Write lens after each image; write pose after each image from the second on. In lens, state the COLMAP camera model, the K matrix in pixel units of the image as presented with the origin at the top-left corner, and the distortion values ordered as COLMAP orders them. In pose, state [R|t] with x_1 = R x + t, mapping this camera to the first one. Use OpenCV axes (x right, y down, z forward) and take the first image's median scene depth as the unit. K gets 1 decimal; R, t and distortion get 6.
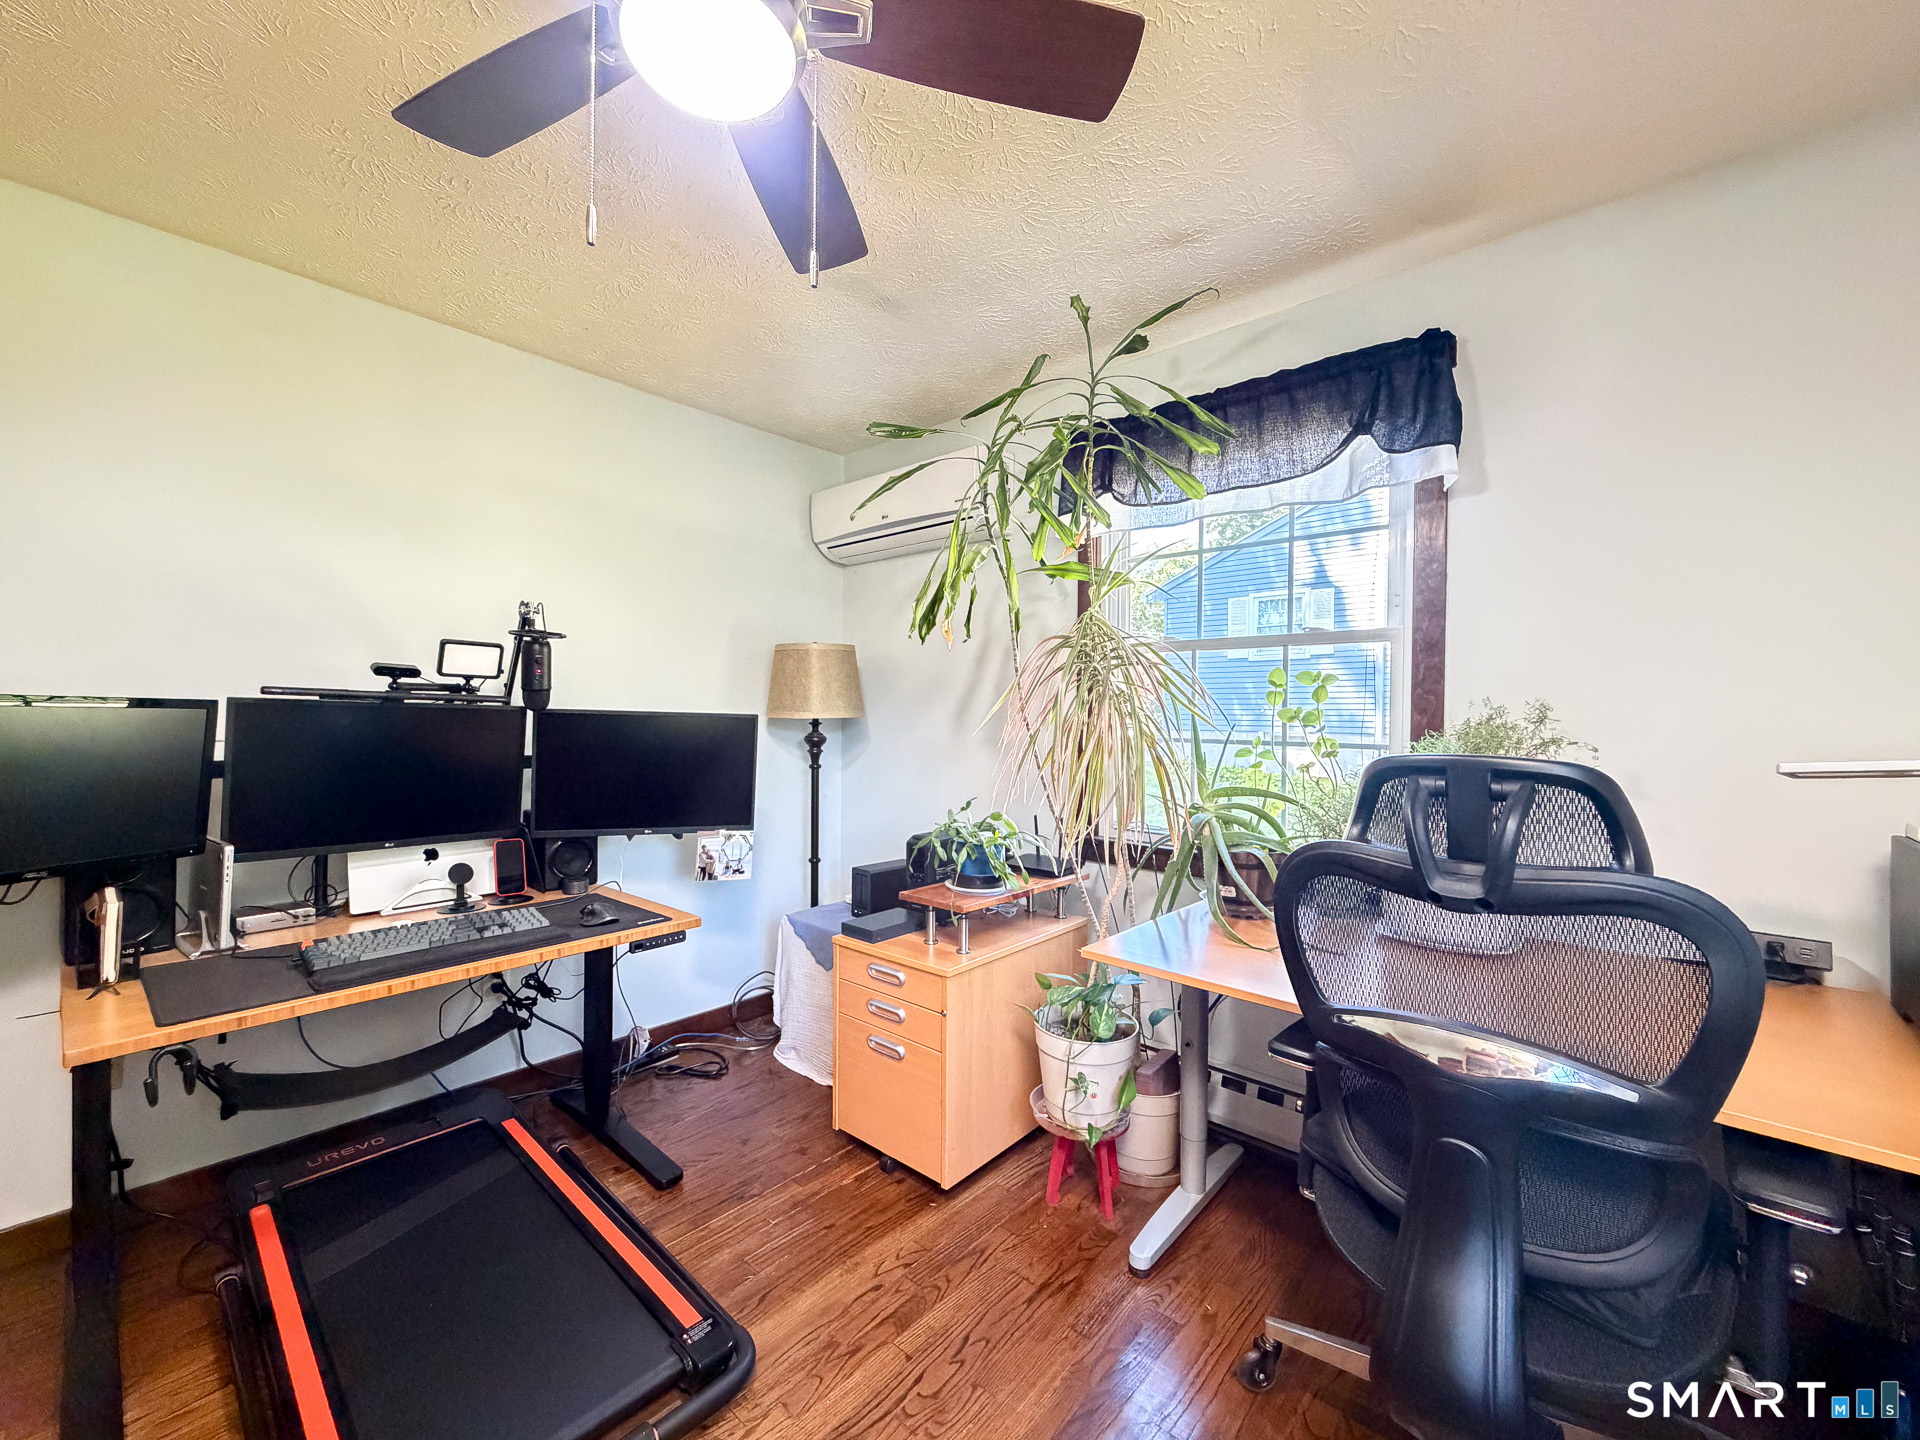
lens RADIAL K [[774.6, 0, 960.0], [0, 774.6, 720.0], [0, 0, 1]] dist [-0.000674, 0.000176]
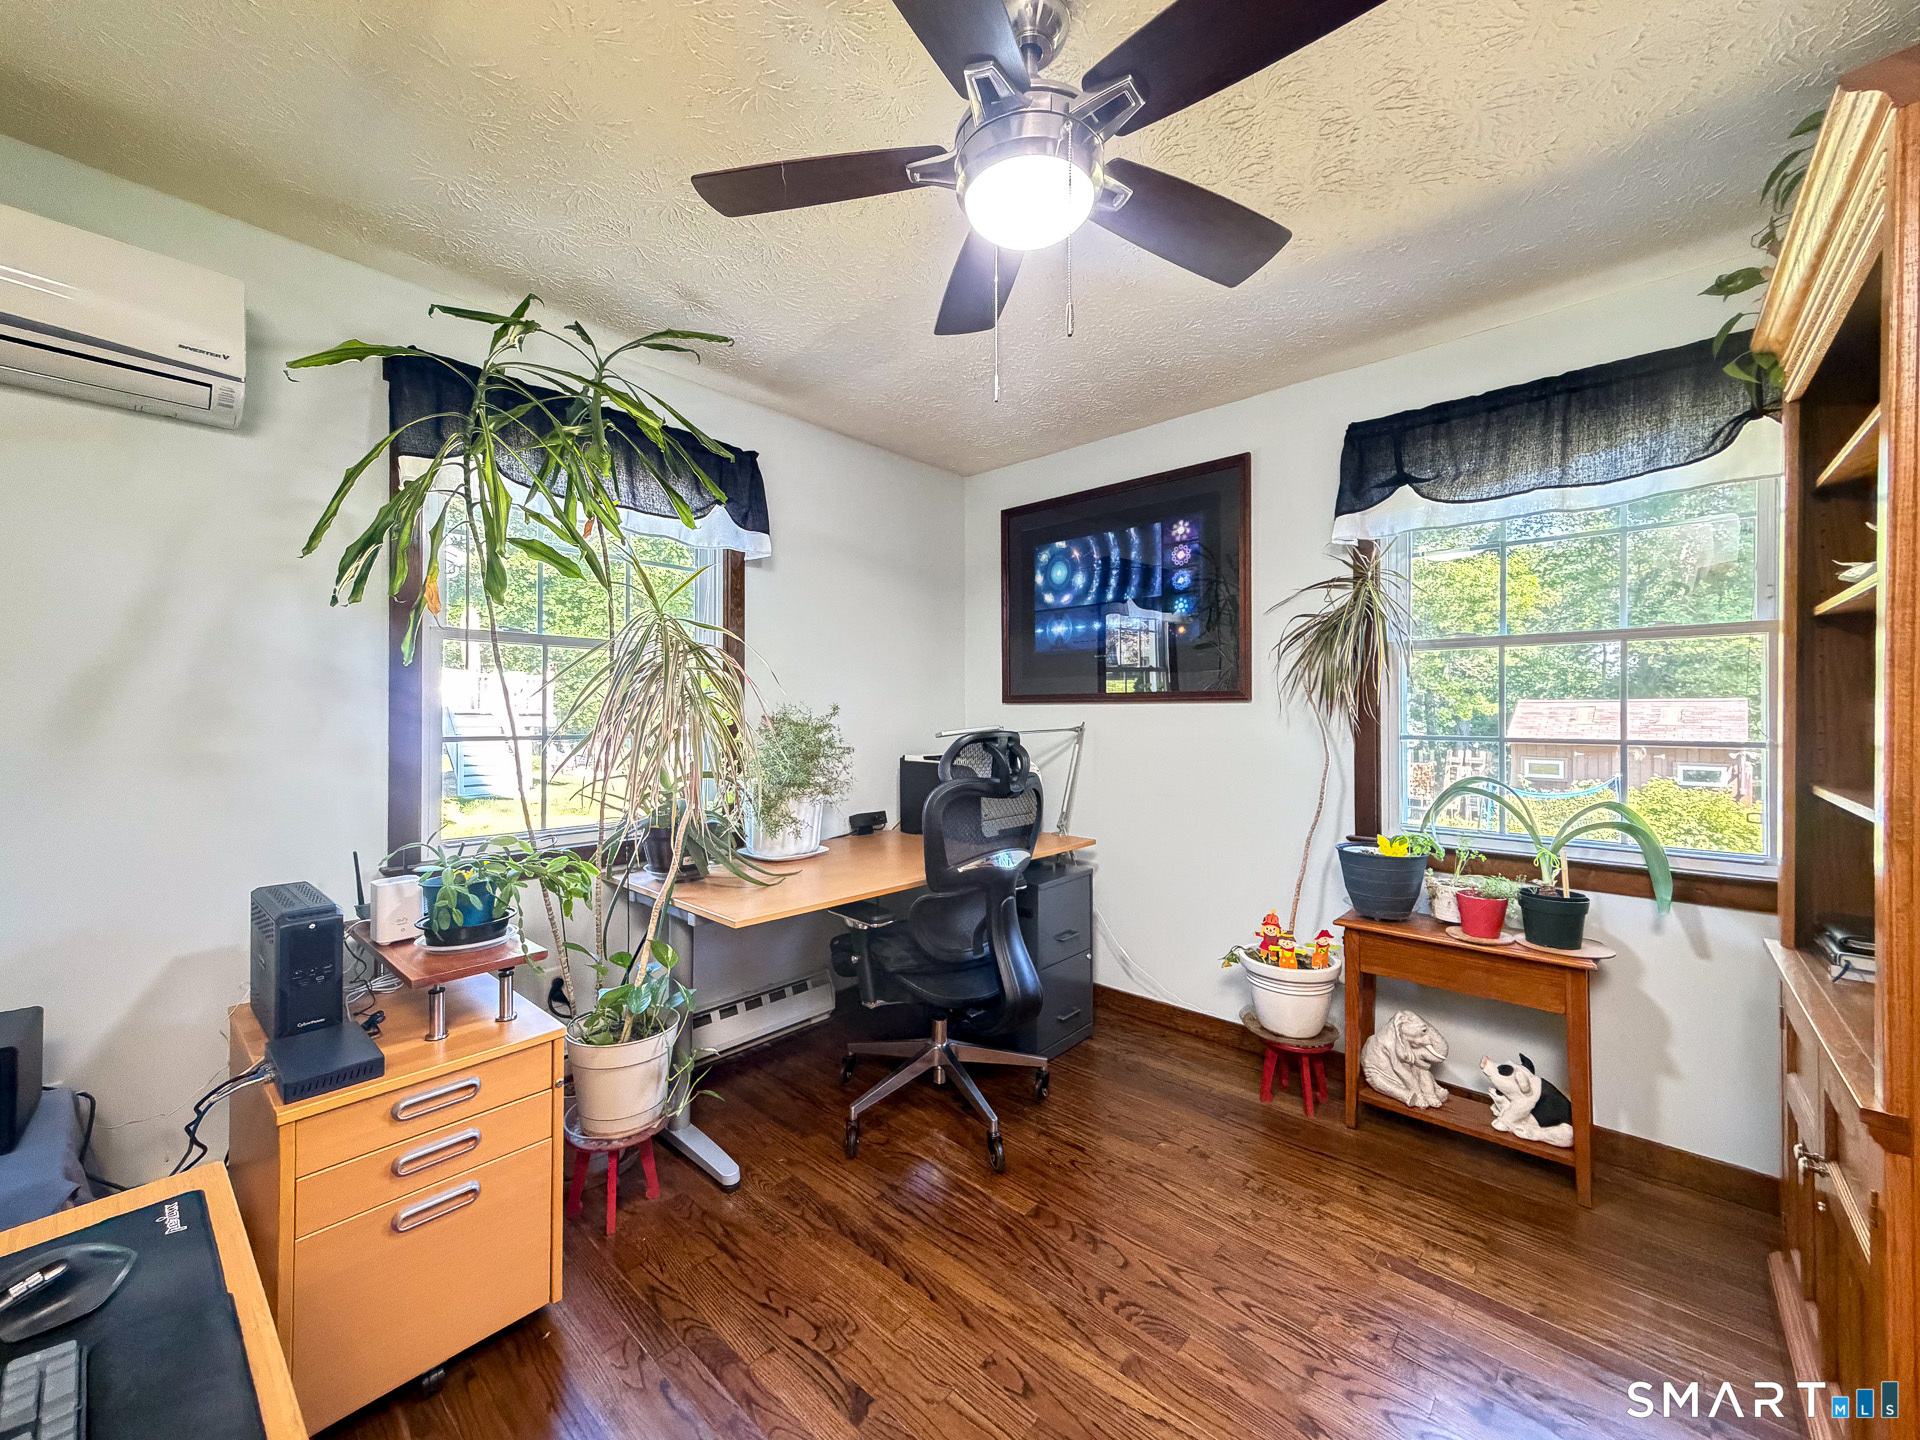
lens RADIAL K [[774.6, 0, 960.0], [0, 774.6, 720.0], [0, 0, 1]] dist [-0.000674, 0.000176]
pose [[0.016040, -0.011251, 0.999808, -0.860791], [0.005424, 0.999923, 0.011165, -0.009616], [-0.999857, 0.005244, 0.016099, 0.590214]]
